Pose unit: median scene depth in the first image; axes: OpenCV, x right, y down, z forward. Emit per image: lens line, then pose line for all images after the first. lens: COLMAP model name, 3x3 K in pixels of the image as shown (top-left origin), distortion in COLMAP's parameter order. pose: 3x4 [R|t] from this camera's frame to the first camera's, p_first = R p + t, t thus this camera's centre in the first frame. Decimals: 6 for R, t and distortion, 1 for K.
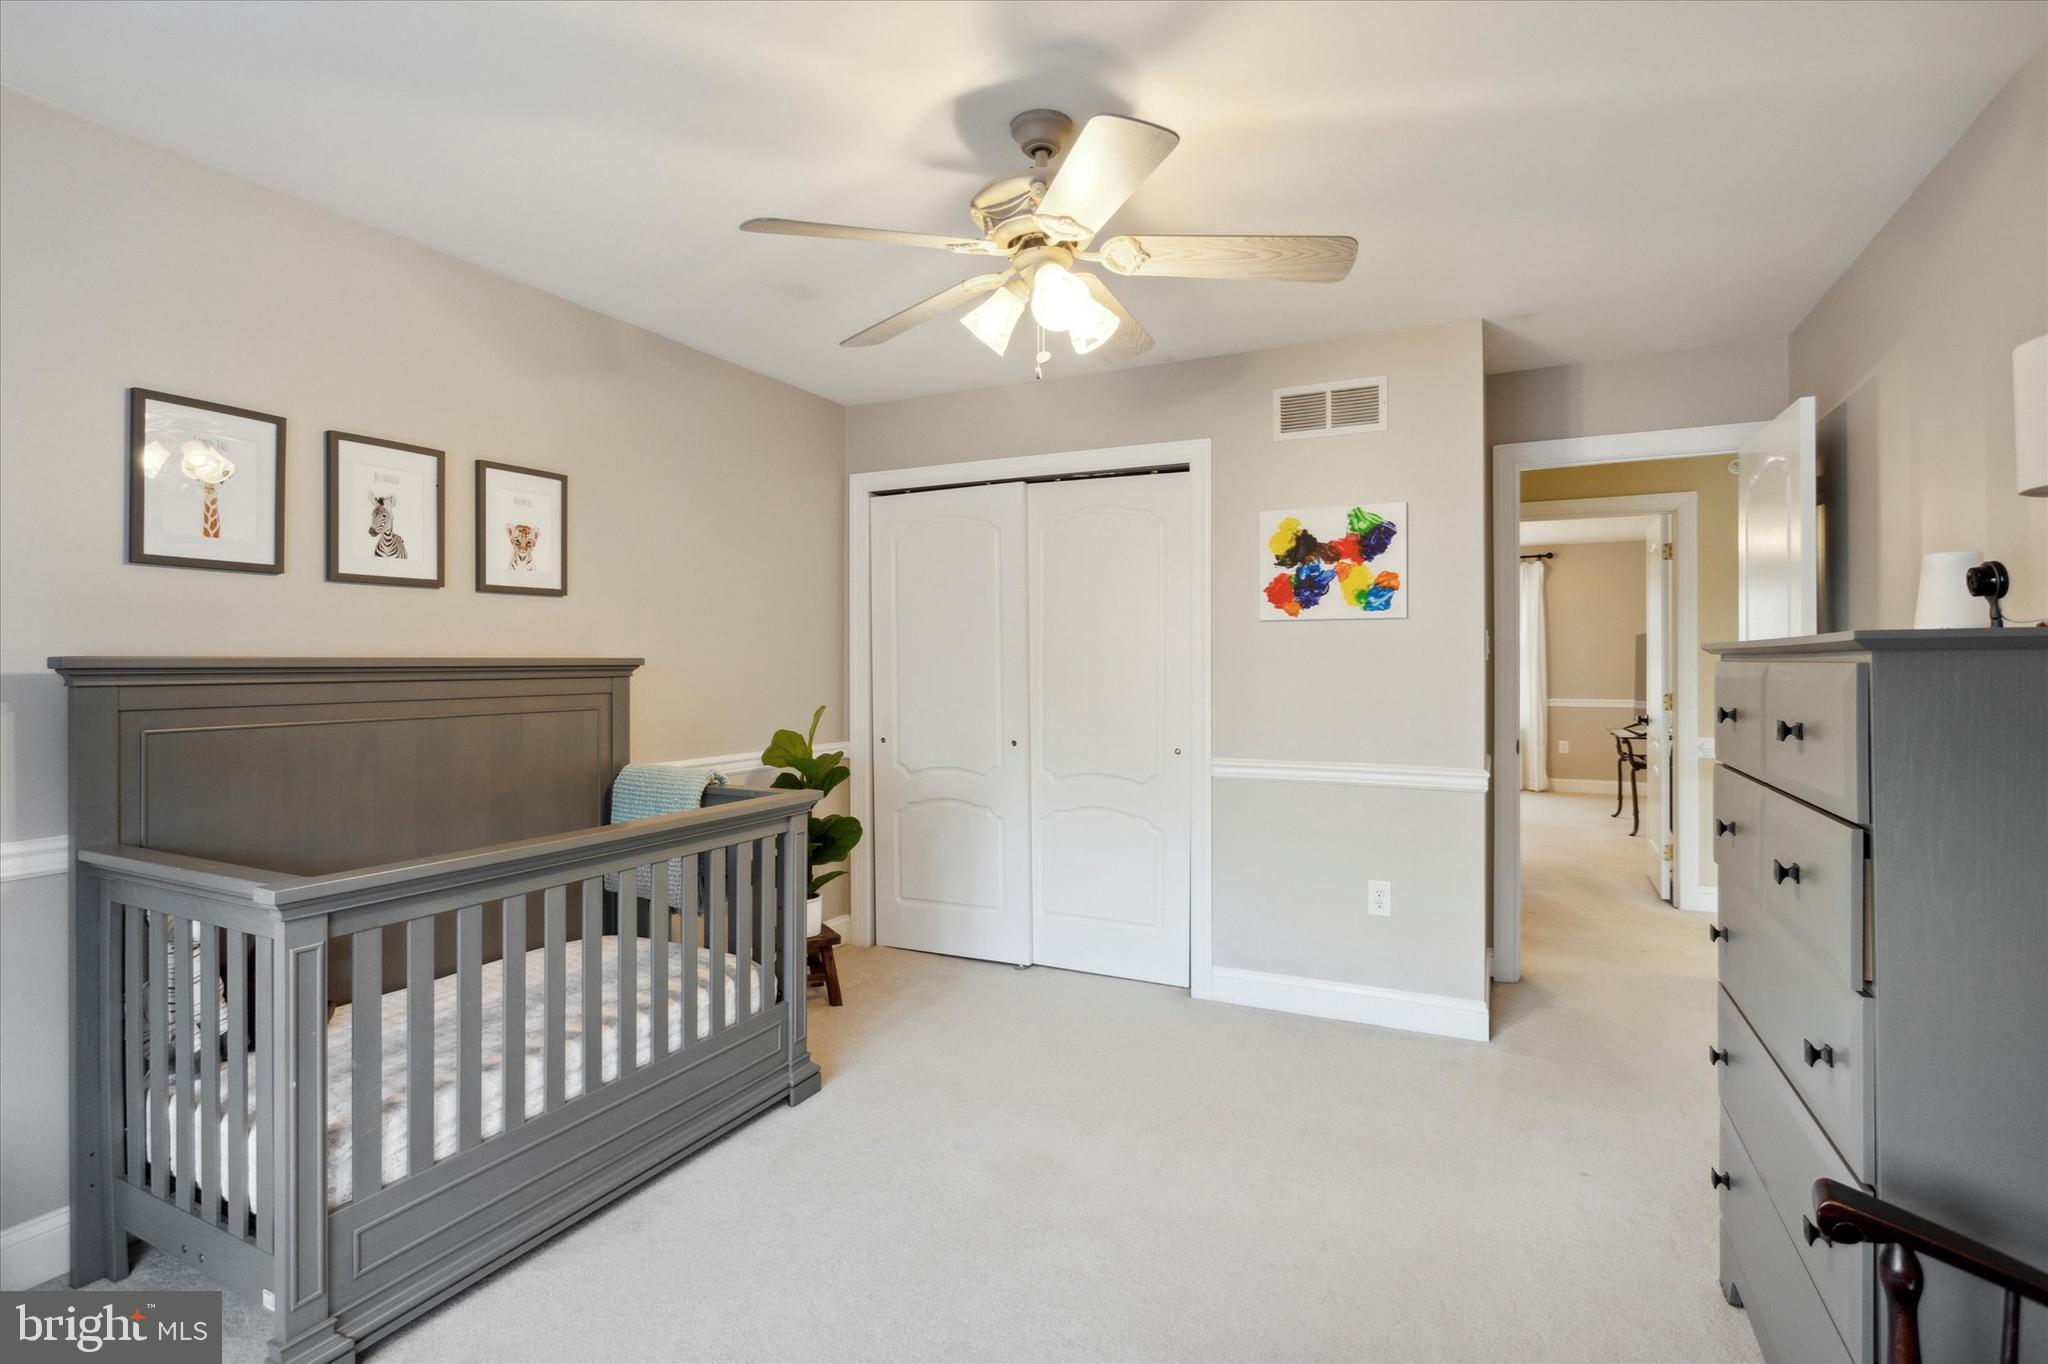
lens RADIAL K [[998.8, 0, 1024.6], [0, 998.8, 663.4], [0, 0, 1]] dist [-0.012706, 0.000909]
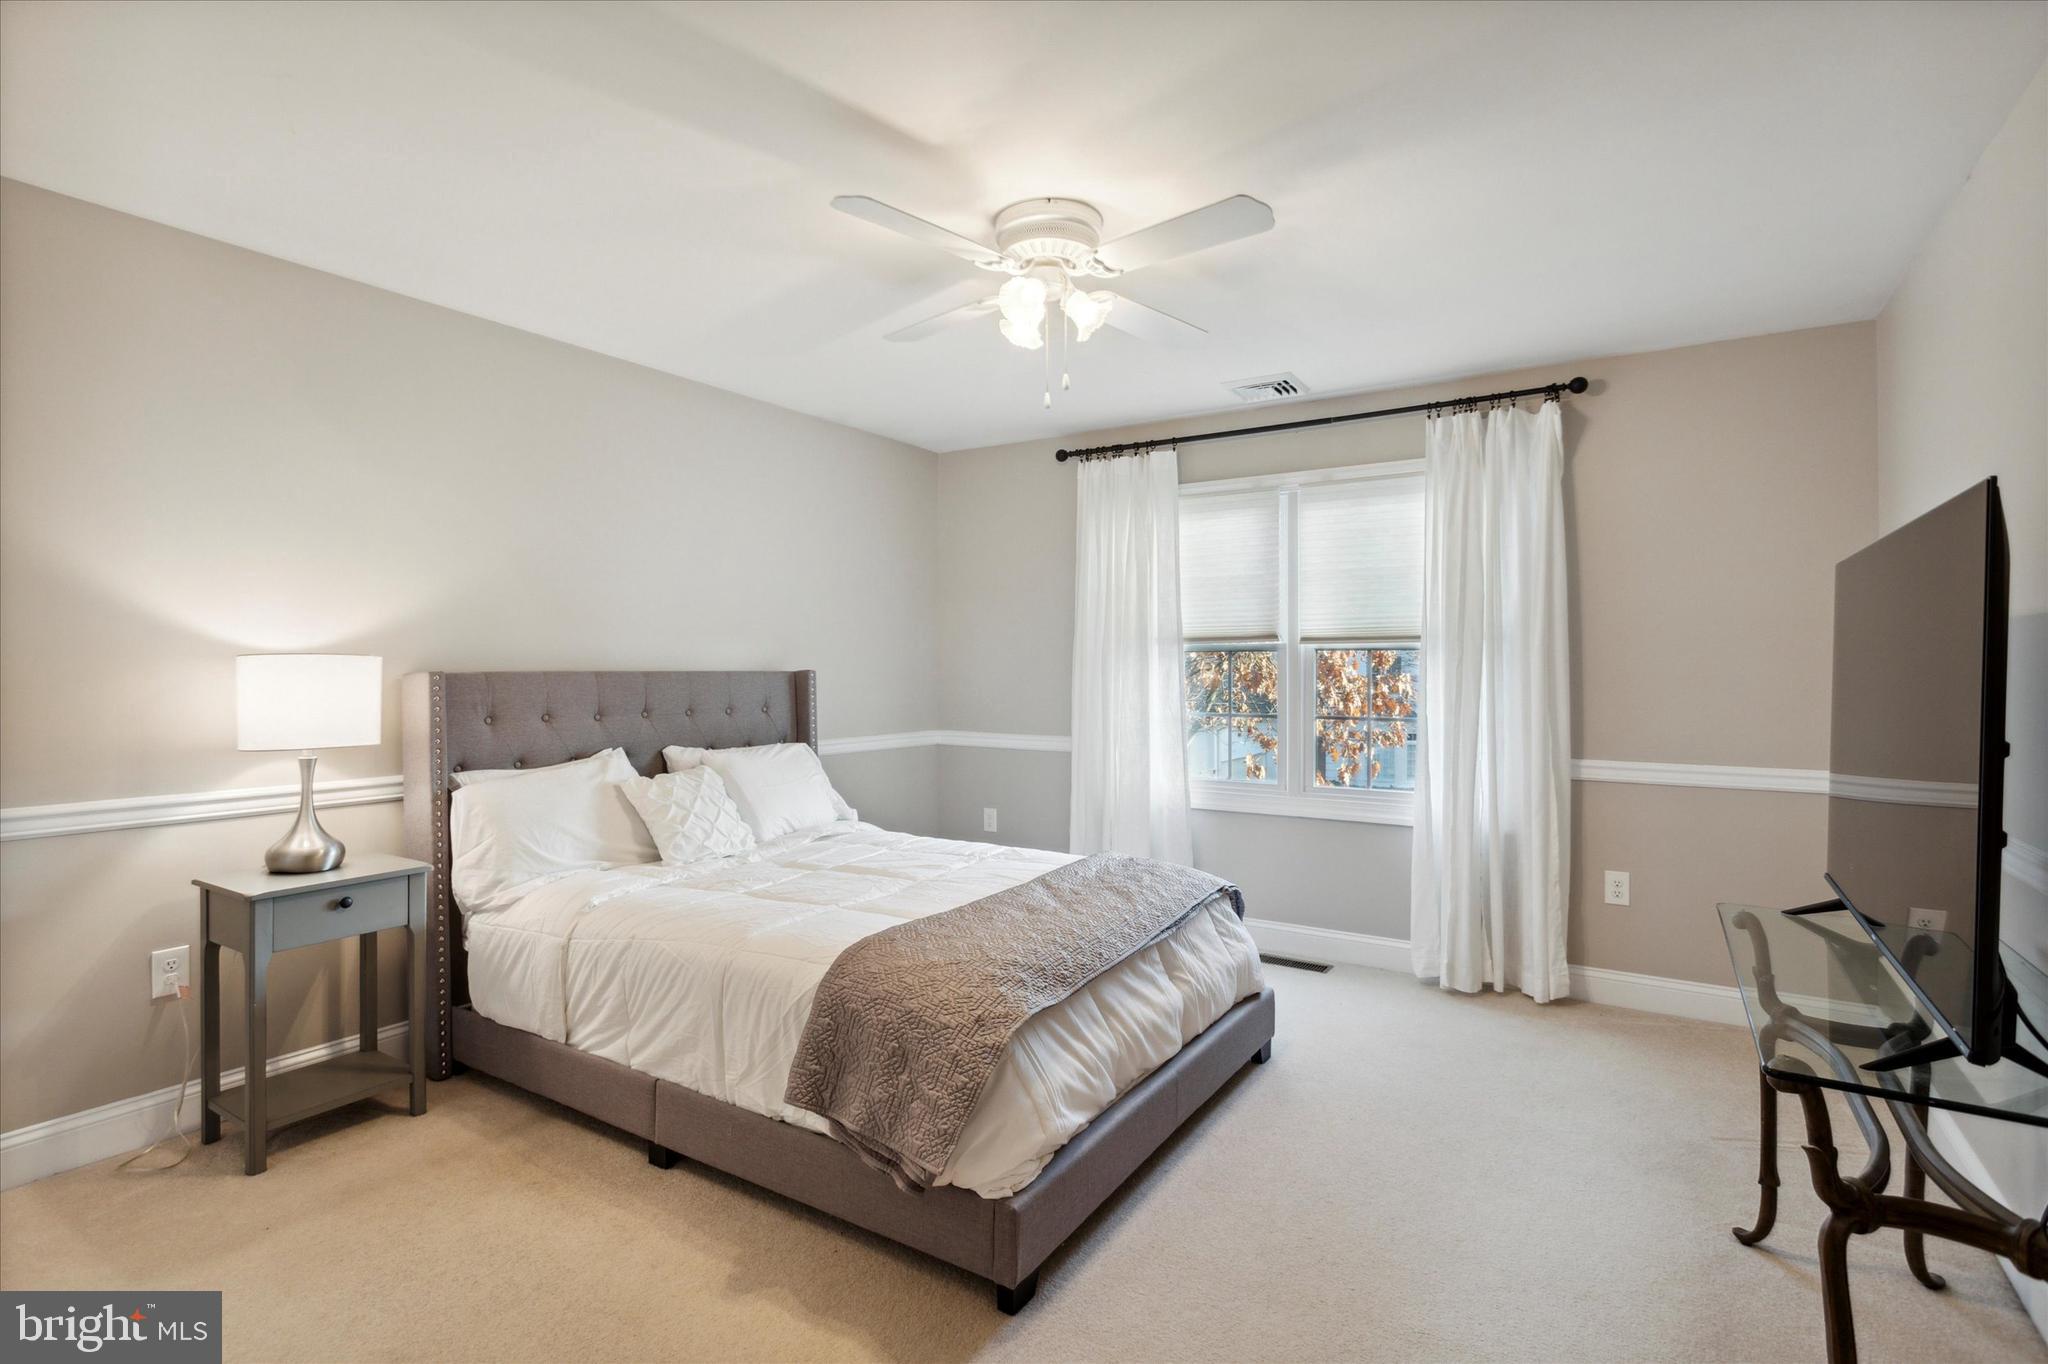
lens RADIAL K [[998.8, 0, 1018.9], [0, 998.8, 673.5], [0, 0, 1]] dist [-0.012706, 0.000909]
pose [[0.993104, 0.002625, -0.117211, 0.477298], [-0.002366, 0.999994, 0.002351, 0.002492], [0.117216, -0.002057, 0.993104, 0.791112]]
